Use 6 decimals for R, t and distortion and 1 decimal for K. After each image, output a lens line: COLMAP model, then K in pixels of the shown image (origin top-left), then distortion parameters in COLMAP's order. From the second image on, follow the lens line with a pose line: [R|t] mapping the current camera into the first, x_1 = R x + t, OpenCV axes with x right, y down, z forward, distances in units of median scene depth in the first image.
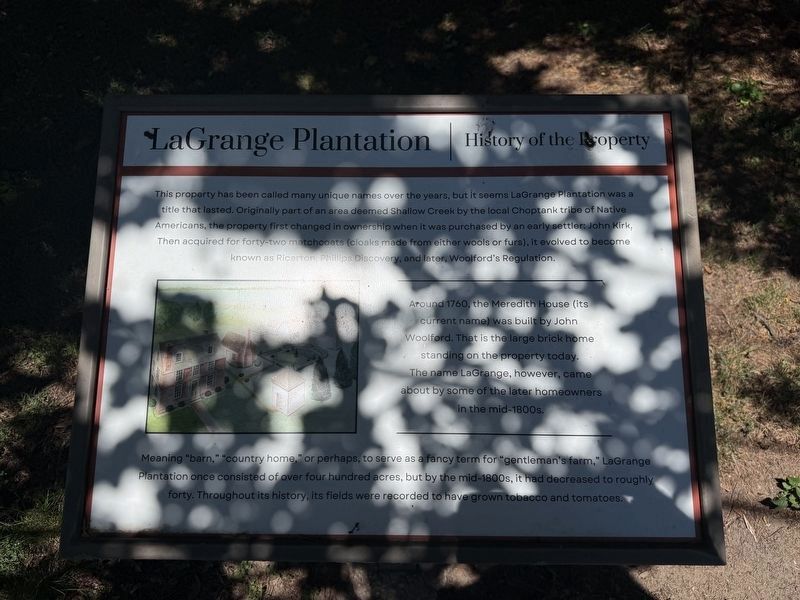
lens RADIAL K [[572.0, 0, 400.9], [0, 572.0, 299.8], [0, 0, 1]] dist [0.009061, -0.020454]
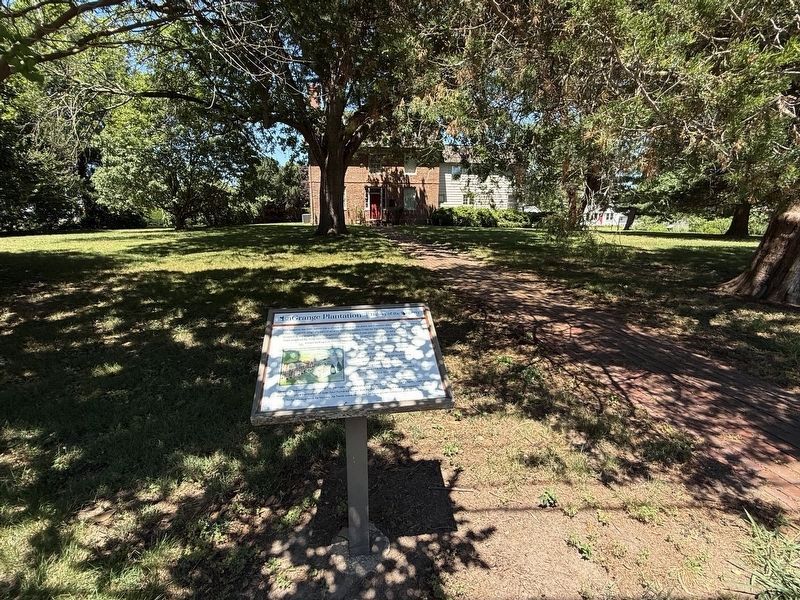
lens RADIAL K [[374.1, 0, 397.7], [0, 374.1, 299.2], [0, 0, 1]] dist [-0.002550, -0.000133]
pose [[0.987507, -0.035660, 0.153489, -0.084663], [0.122926, 0.783752, -0.608788, 1.200030], [-0.098588, 0.620050, 0.778343, -0.996798]]
